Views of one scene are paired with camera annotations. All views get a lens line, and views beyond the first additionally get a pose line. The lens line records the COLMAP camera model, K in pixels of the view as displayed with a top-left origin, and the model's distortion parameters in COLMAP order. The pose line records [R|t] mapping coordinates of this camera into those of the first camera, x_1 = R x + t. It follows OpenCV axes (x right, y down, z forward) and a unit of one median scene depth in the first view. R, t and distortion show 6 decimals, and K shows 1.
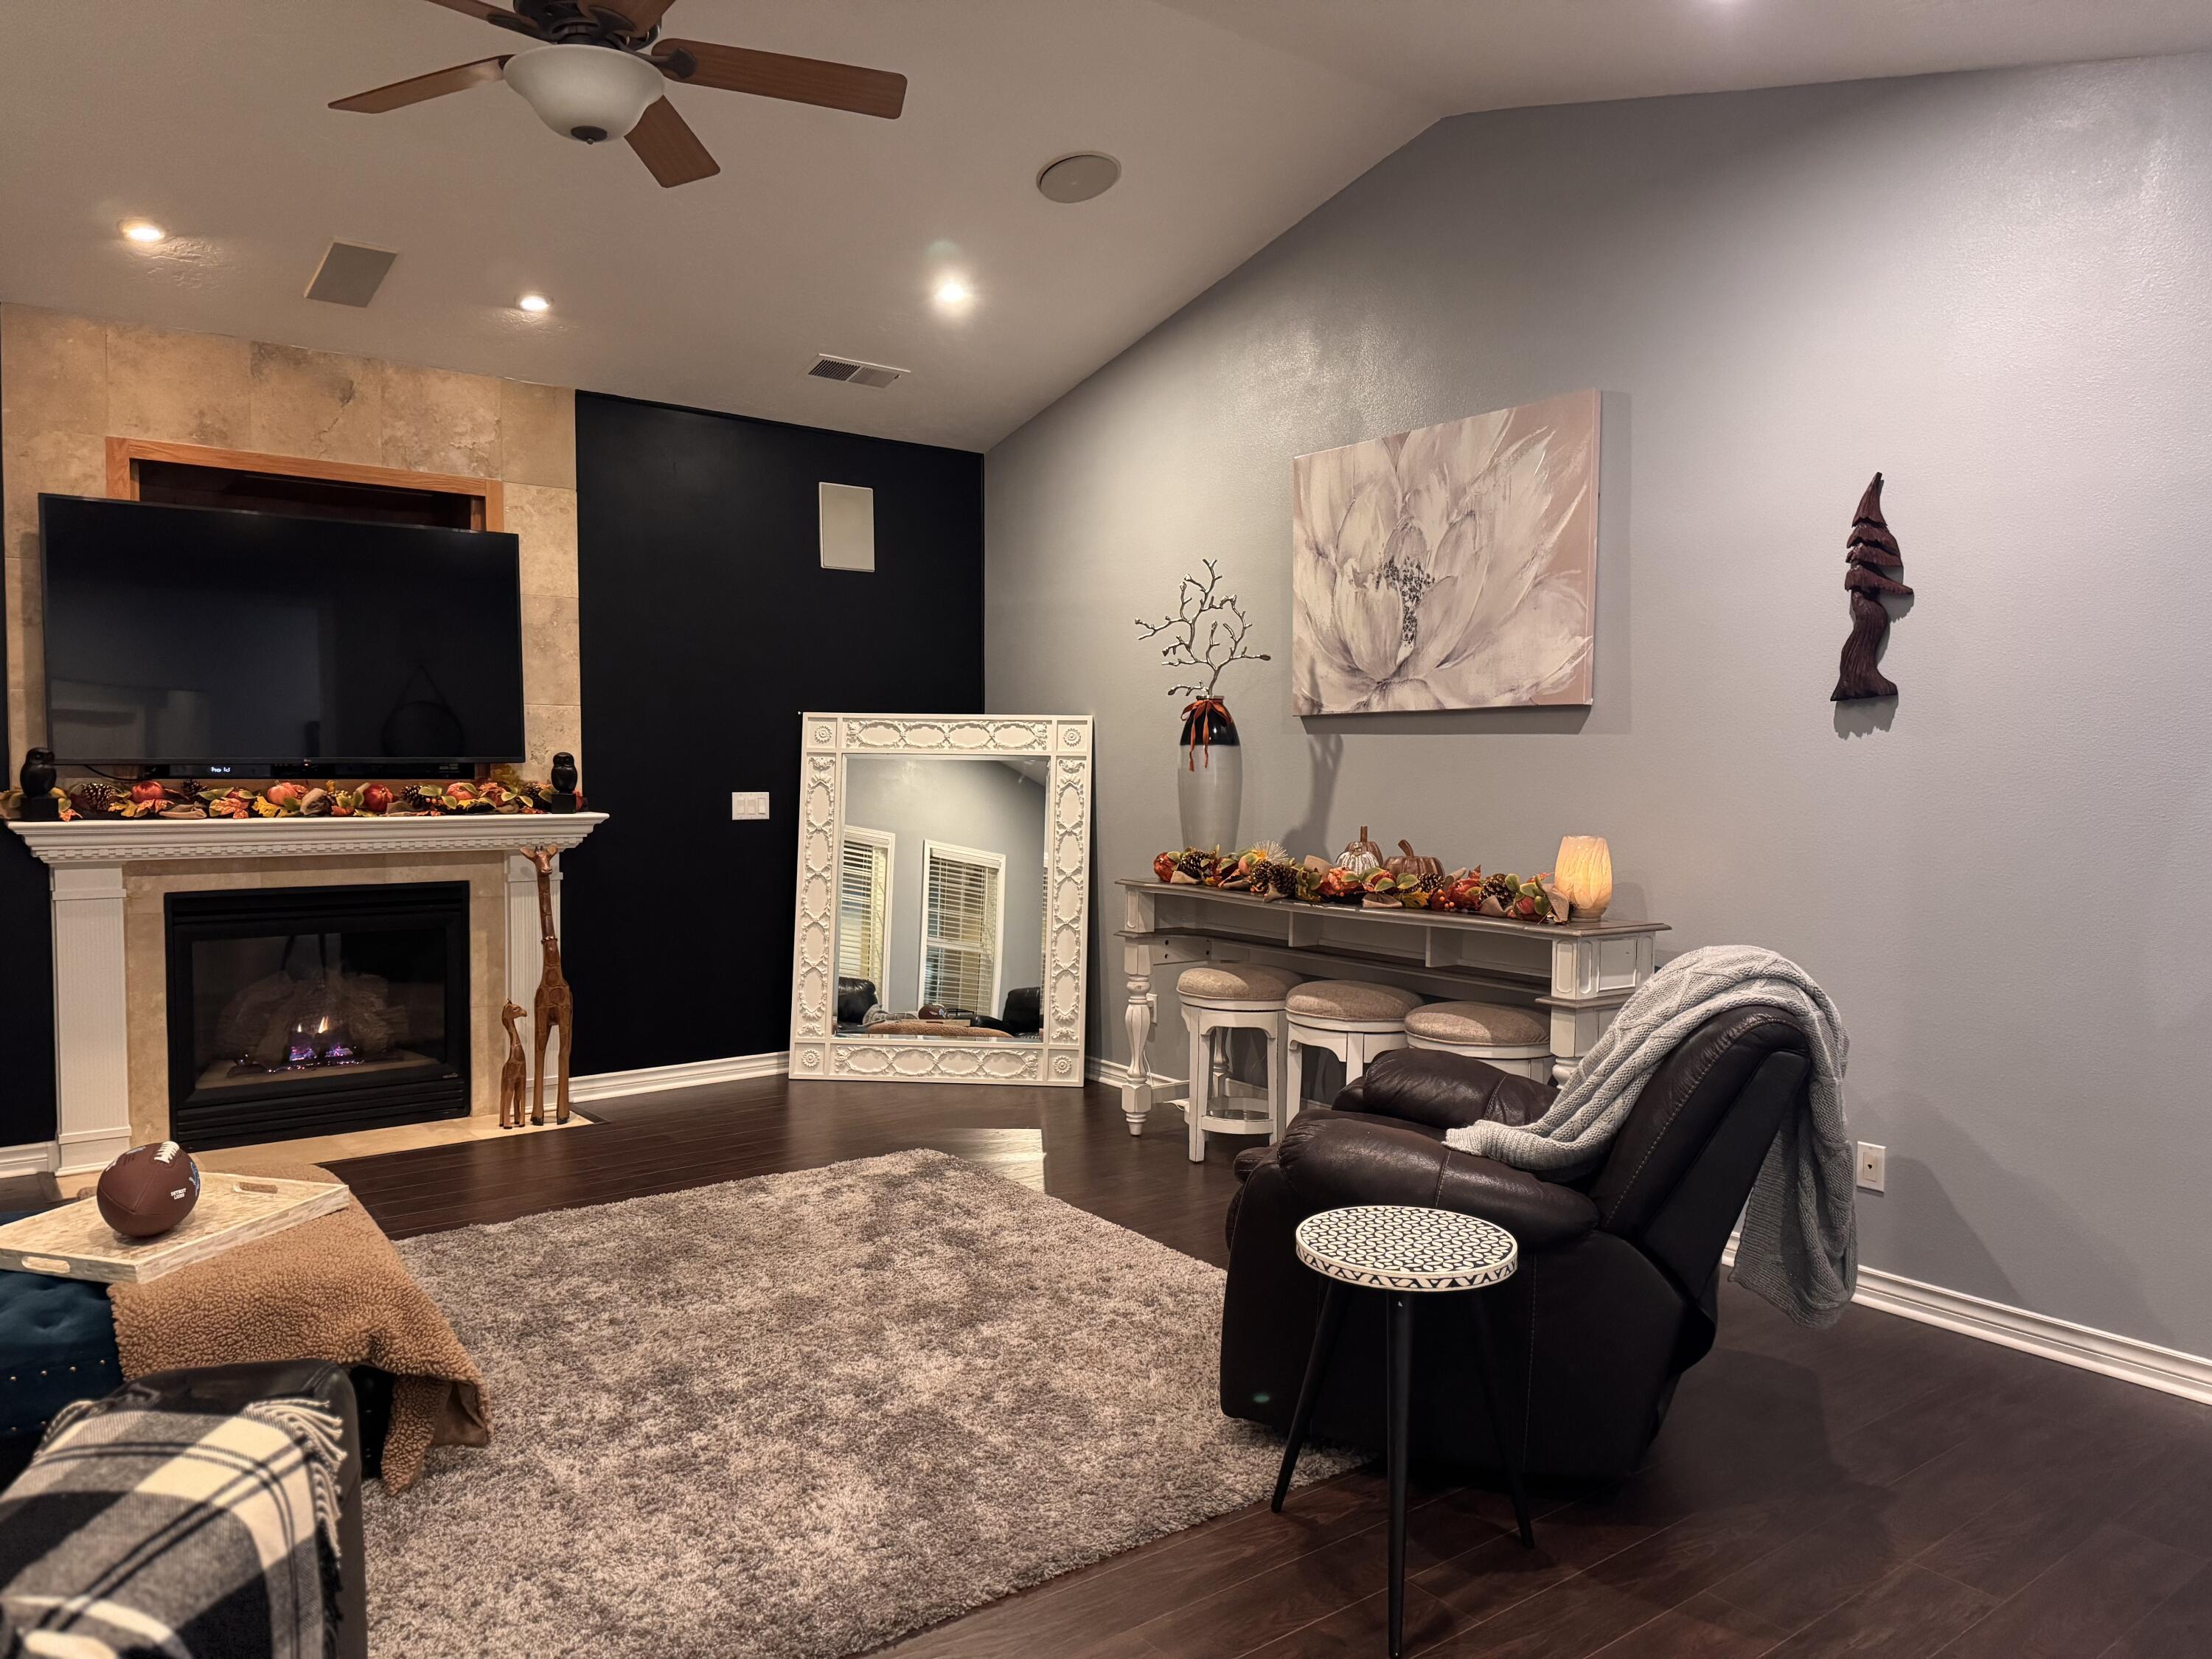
lens RADIAL K [[1548.4, 0, 1106.0], [0, 1548.4, 829.5], [0, 0, 1]] dist [0.115129, -0.146480]
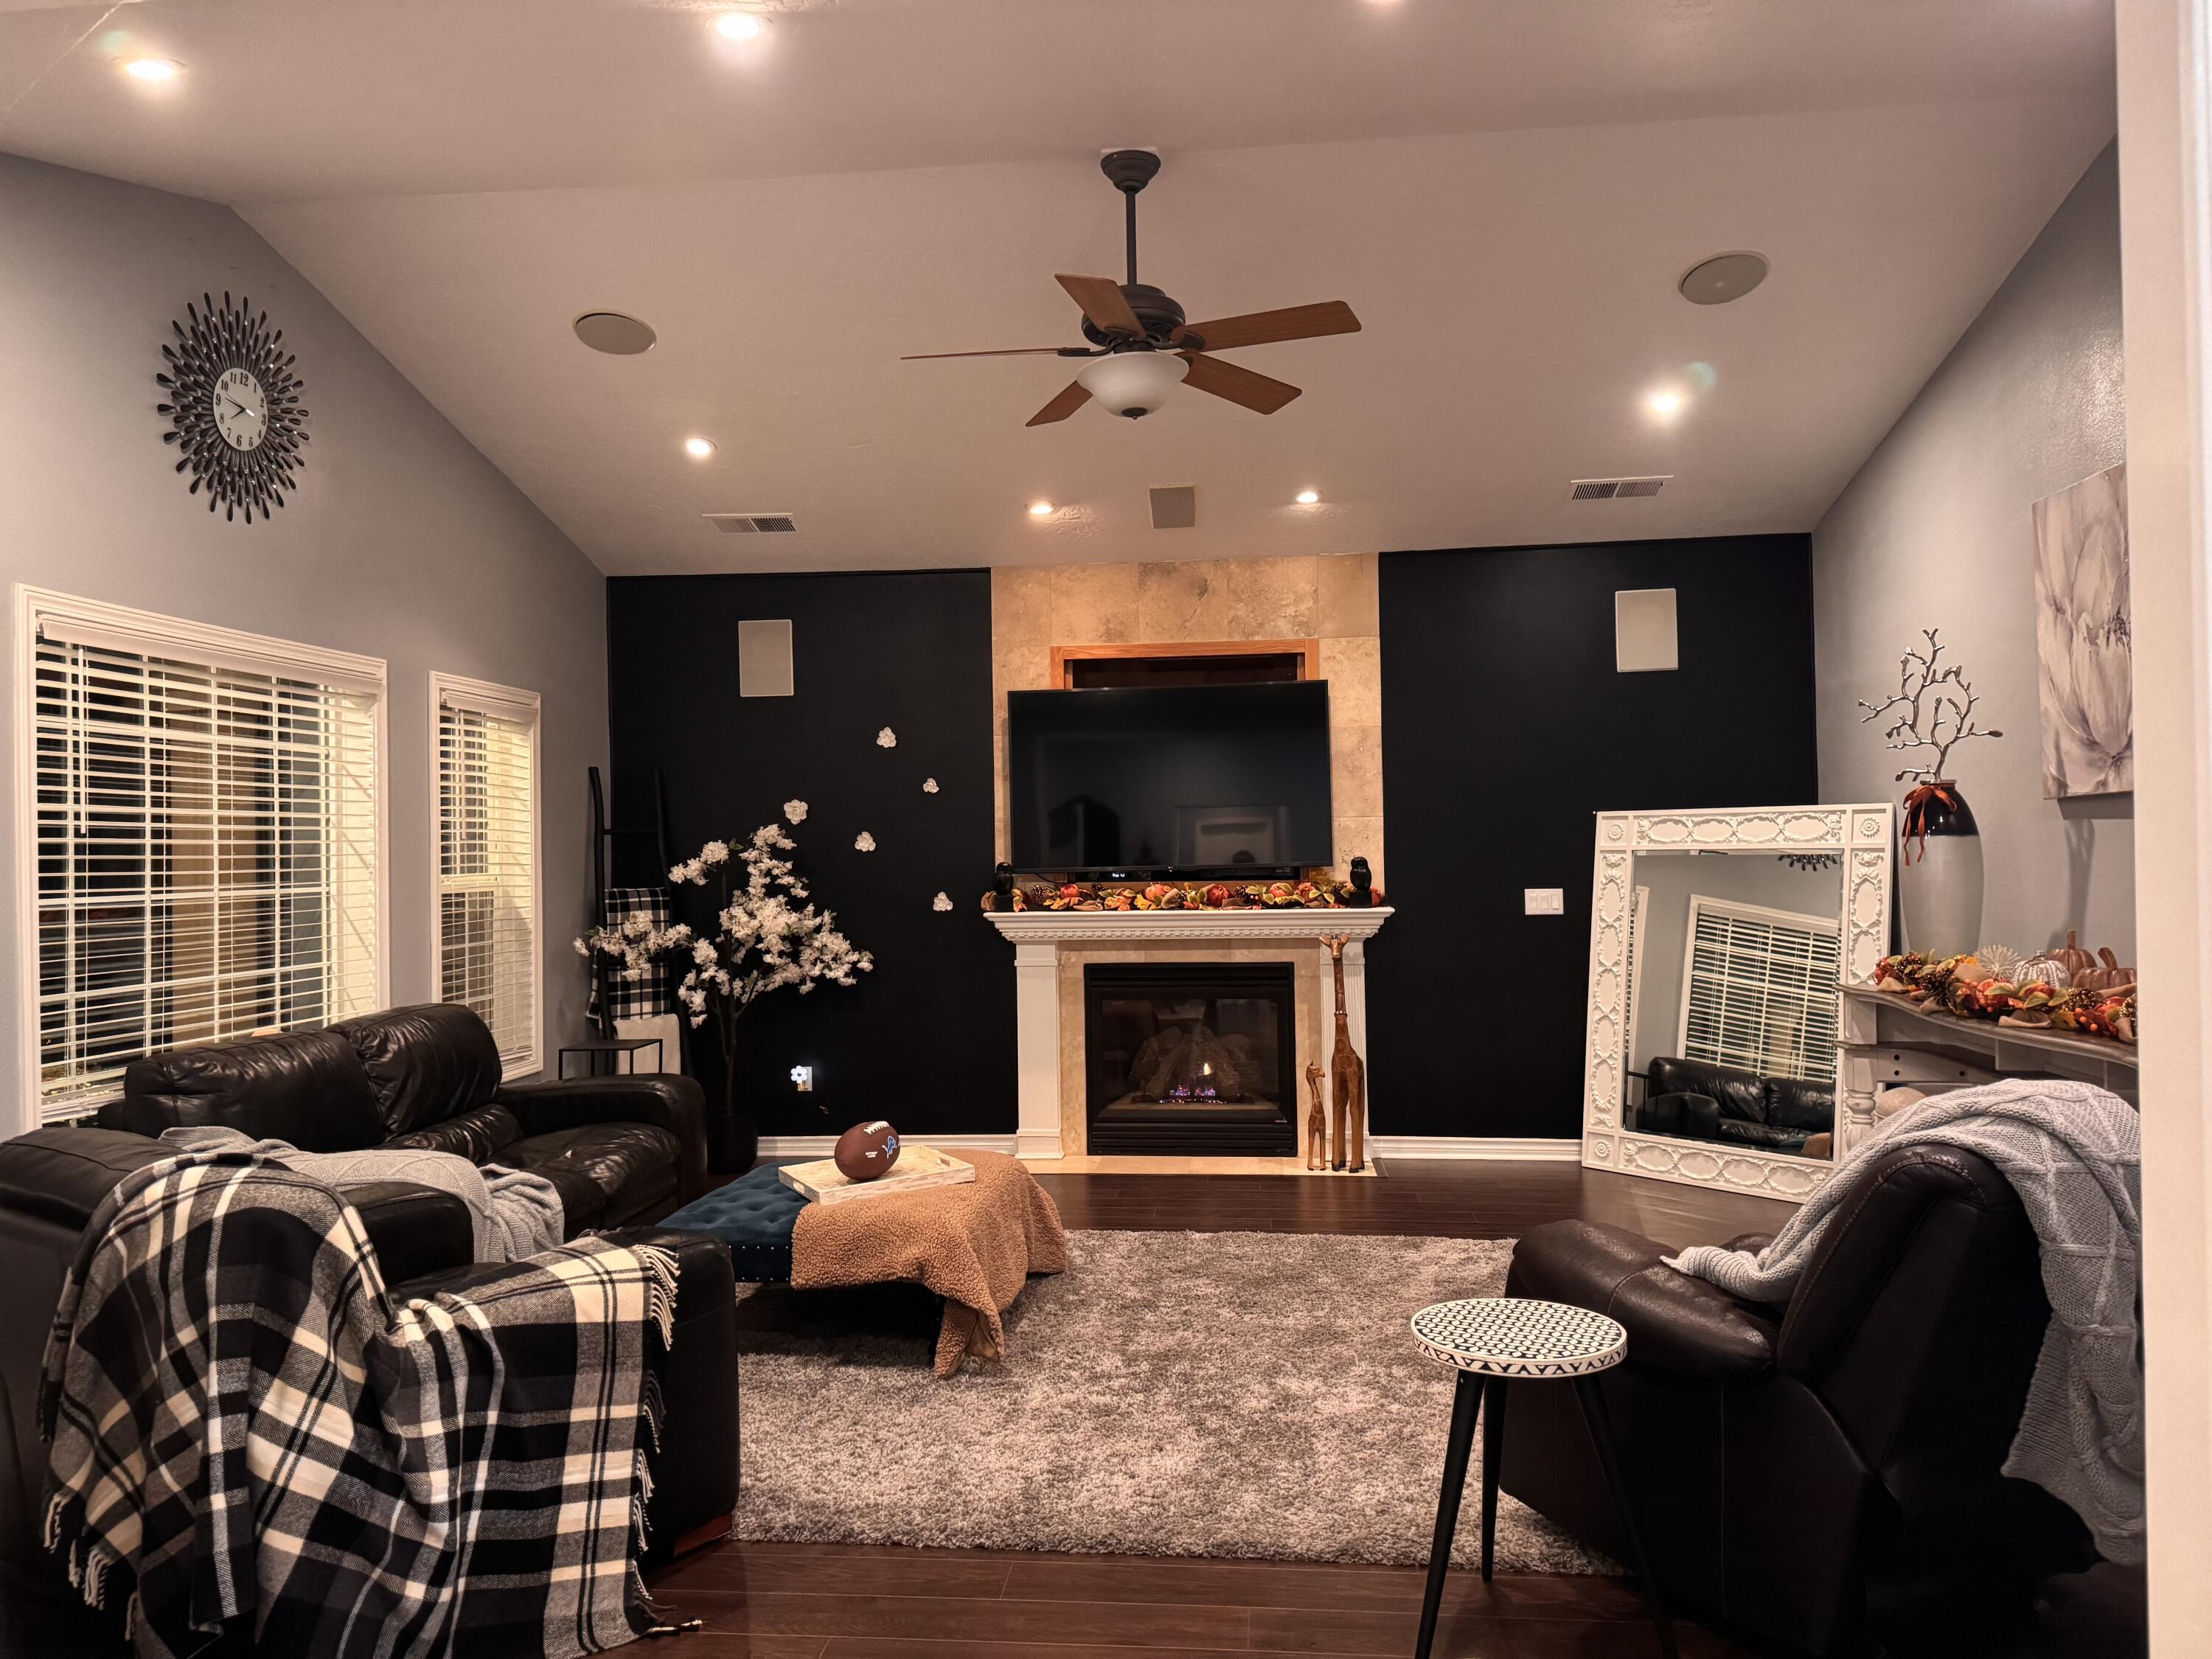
lens RADIAL K [[1548.7, 0, 1106.0], [0, 1548.7, 829.5], [0, 0, 1]] dist [0.181344, -0.319339]
pose [[0.720094, -0.030259, -0.693216, 0.356831], [-0.009104, 0.998551, -0.053044, -0.005745], [0.693817, 0.044507, 0.718775, 0.018684]]
